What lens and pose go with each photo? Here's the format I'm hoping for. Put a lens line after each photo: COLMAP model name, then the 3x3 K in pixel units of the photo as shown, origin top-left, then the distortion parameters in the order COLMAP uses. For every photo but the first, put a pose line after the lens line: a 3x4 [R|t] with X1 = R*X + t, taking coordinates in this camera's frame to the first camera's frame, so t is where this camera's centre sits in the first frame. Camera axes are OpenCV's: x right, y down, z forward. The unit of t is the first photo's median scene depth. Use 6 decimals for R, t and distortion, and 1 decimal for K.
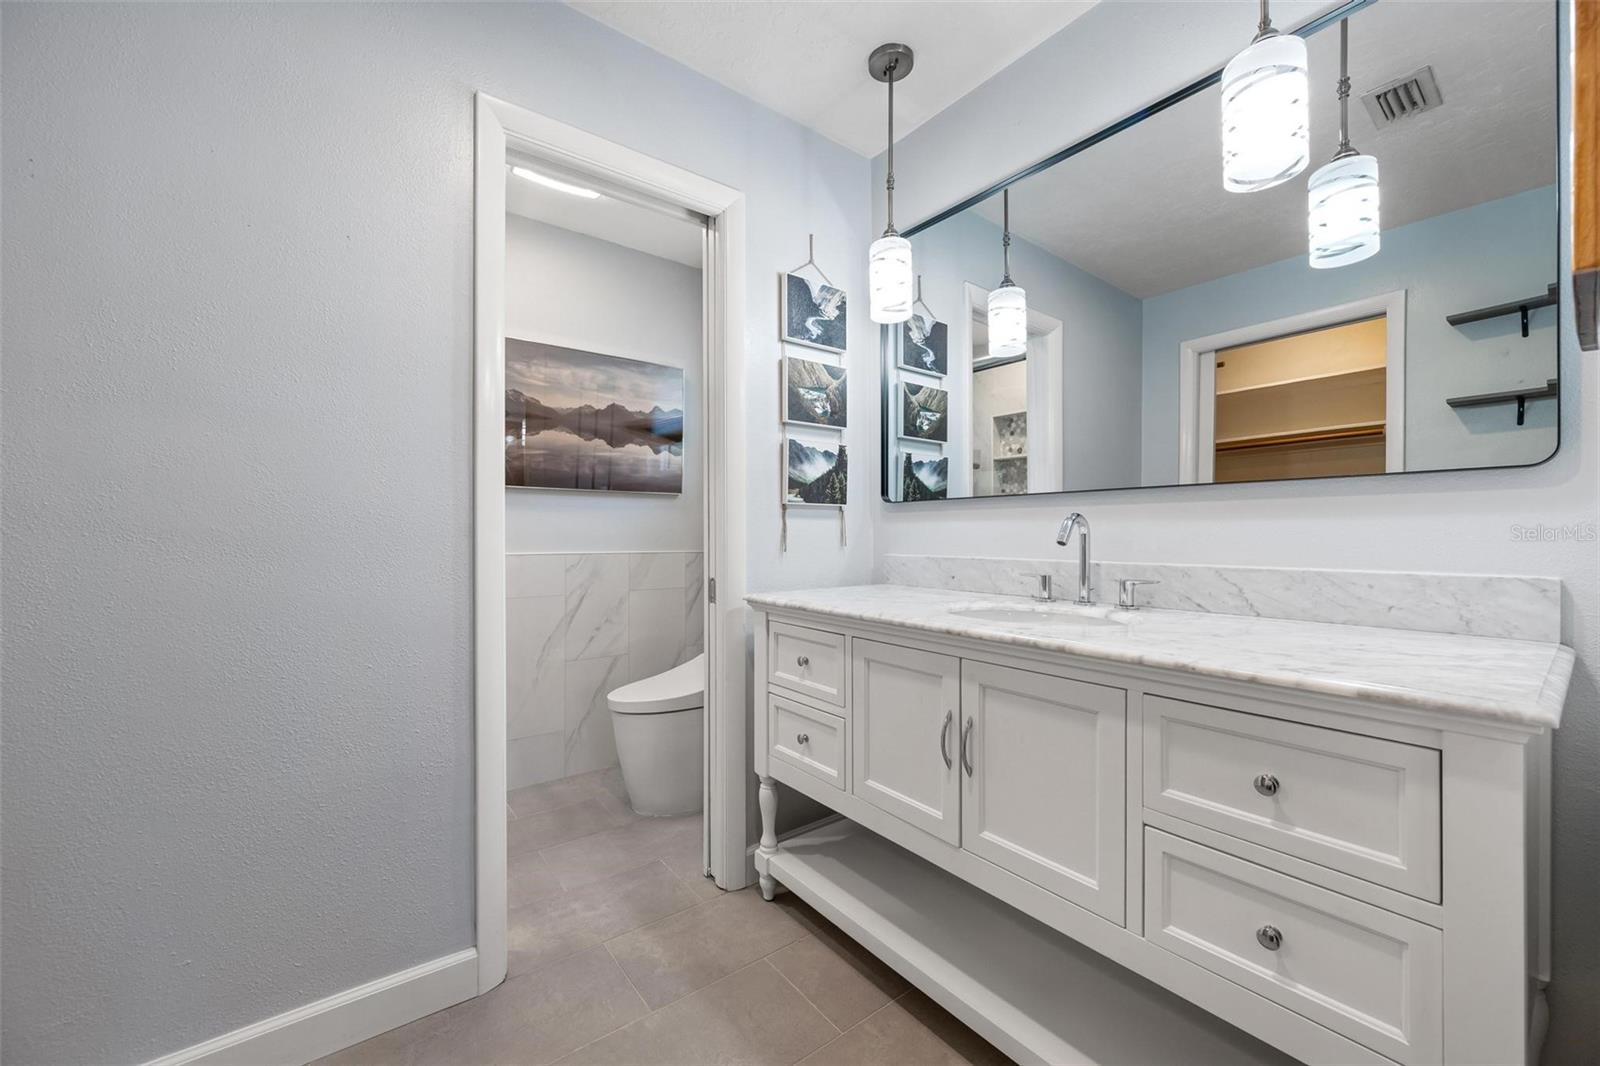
lens RADIAL K [[617.6, 0, 798.8], [0, 617.6, 534.0], [0, 0, 1]] dist [-0.003486, 0.000446]
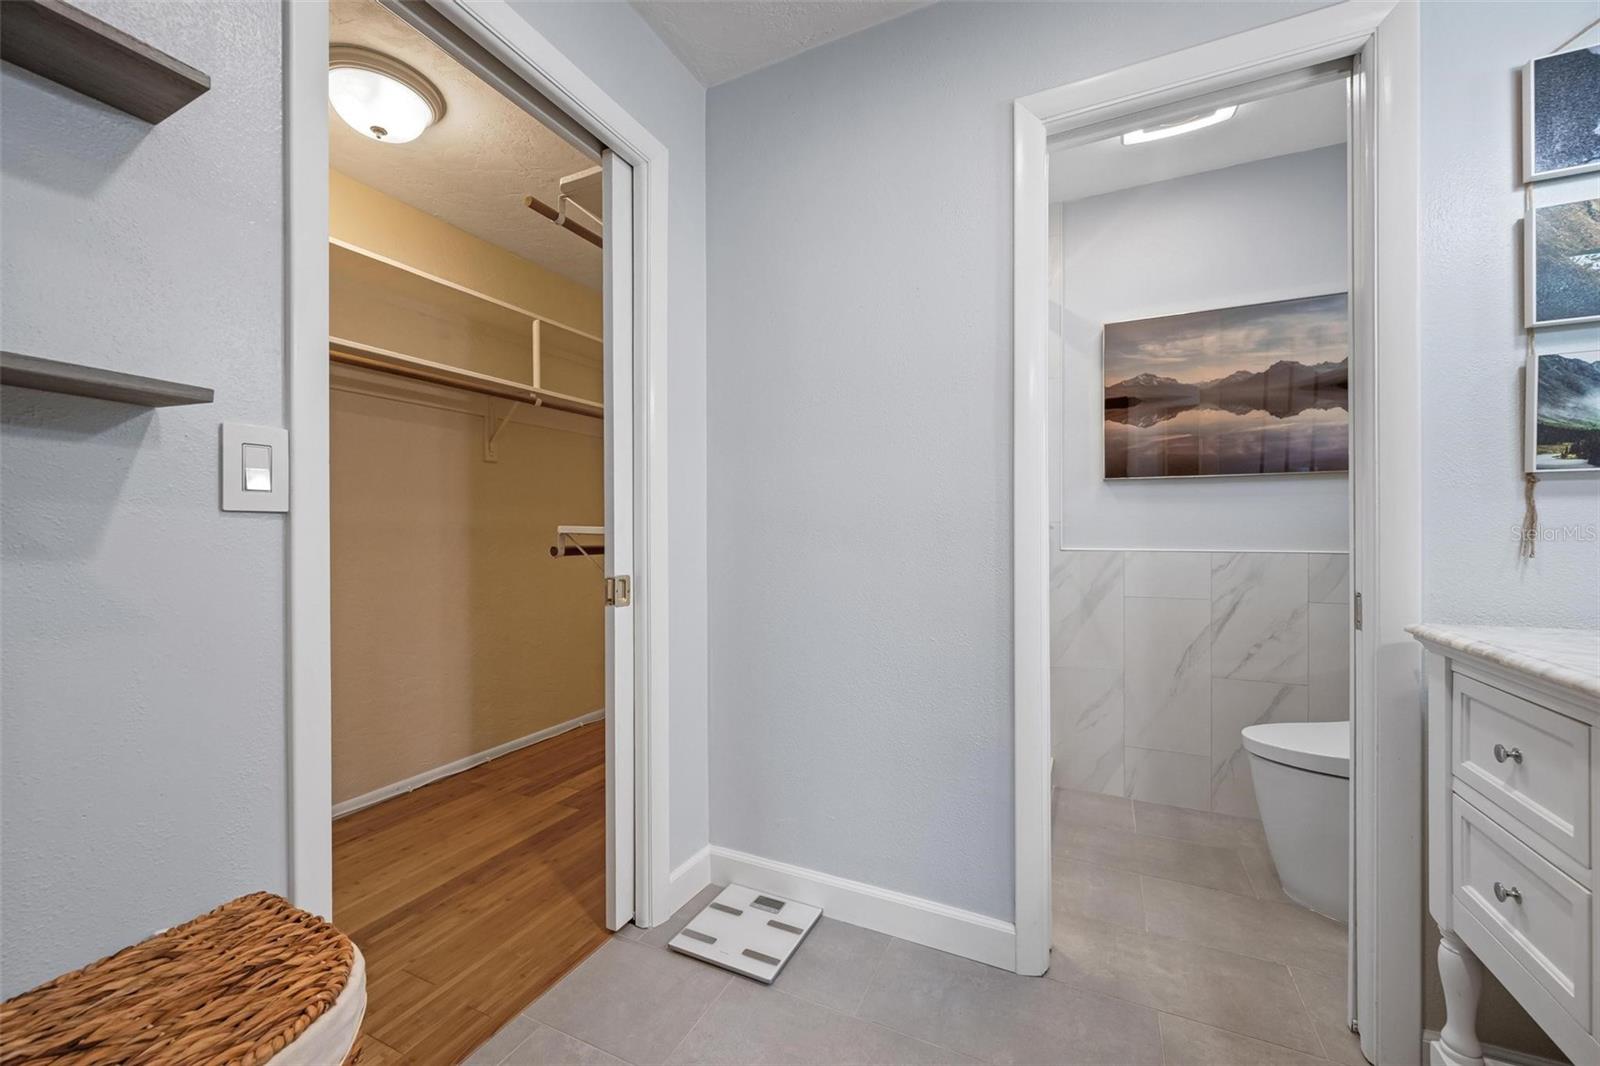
lens RADIAL K [[617.6, 0, 804.5], [0, 617.6, 534.4], [0, 0, 1]] dist [-0.003486, 0.000446]
pose [[0.453838, 0.002483, -0.891081, 0.172585], [0.005021, 0.999973, 0.005344, 0.001128], [0.891070, -0.006899, 0.453813, 0.150454]]
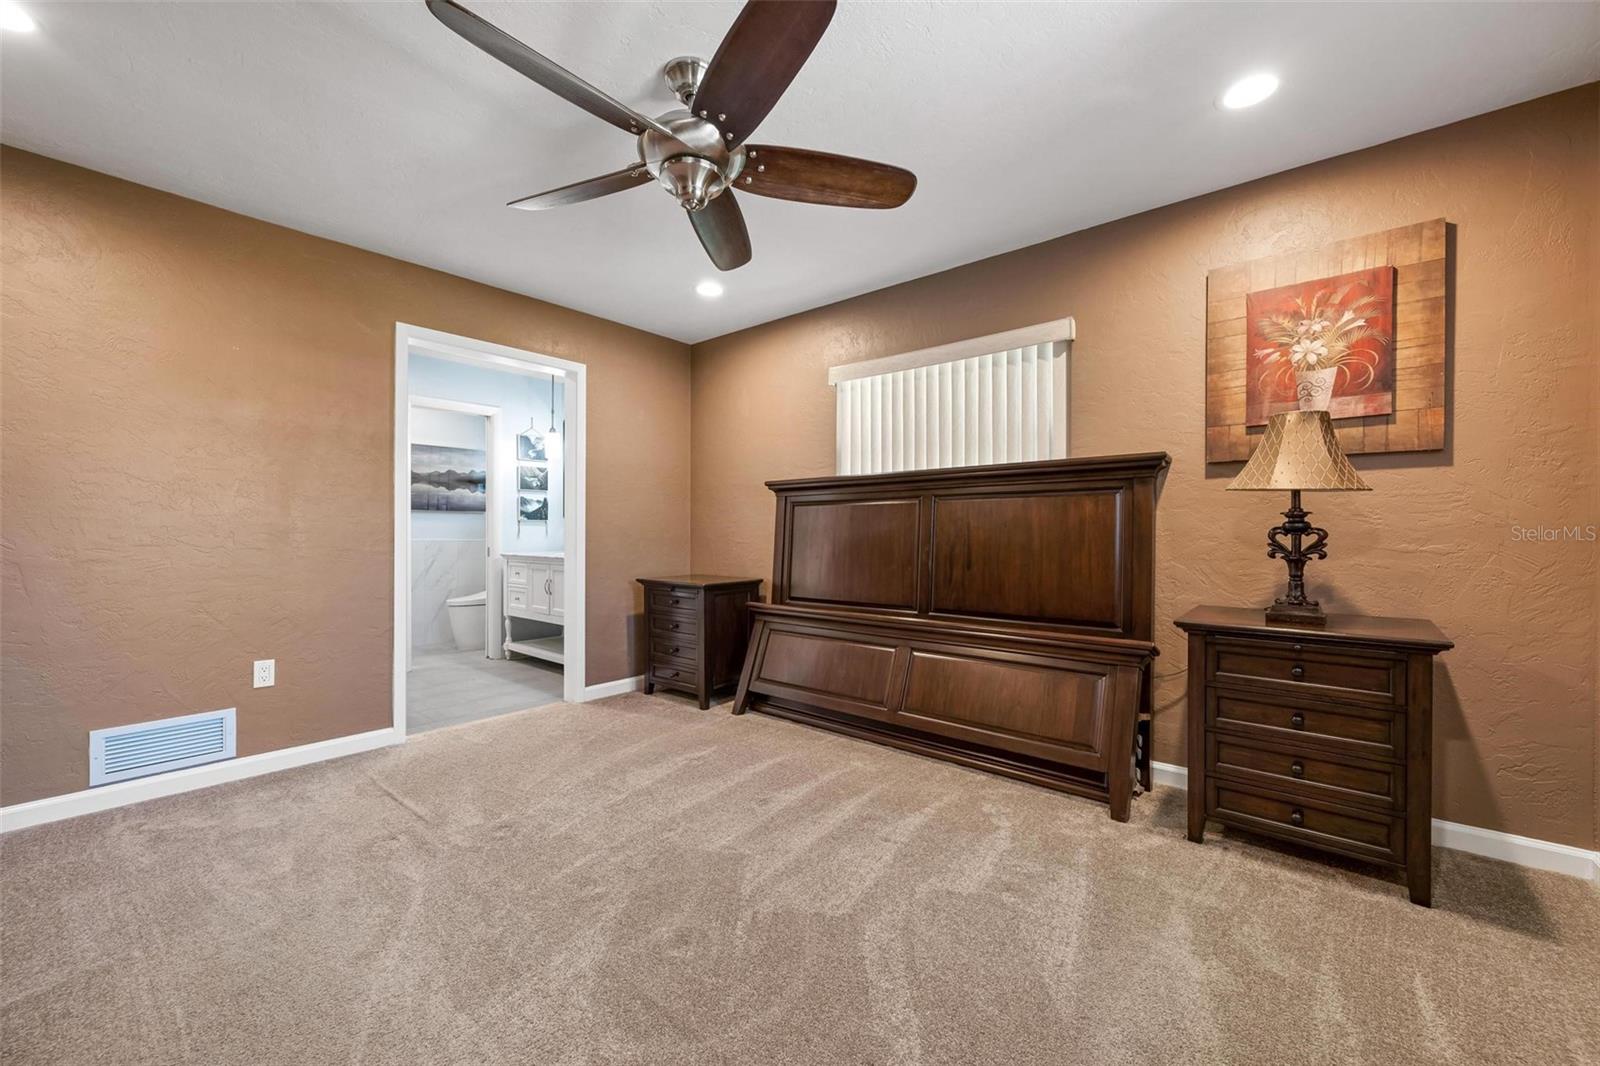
lens RADIAL K [[617.6, 0, 799.1], [0, 617.6, 532.2], [0, 0, 1]] dist [-0.003486, 0.000446]
pose [[0.975633, 0.001922, 0.219402, 0.564694], [-0.001408, 0.999996, -0.002499, 0.008122], [-0.219406, 0.002129, 0.975631, -1.848465]]
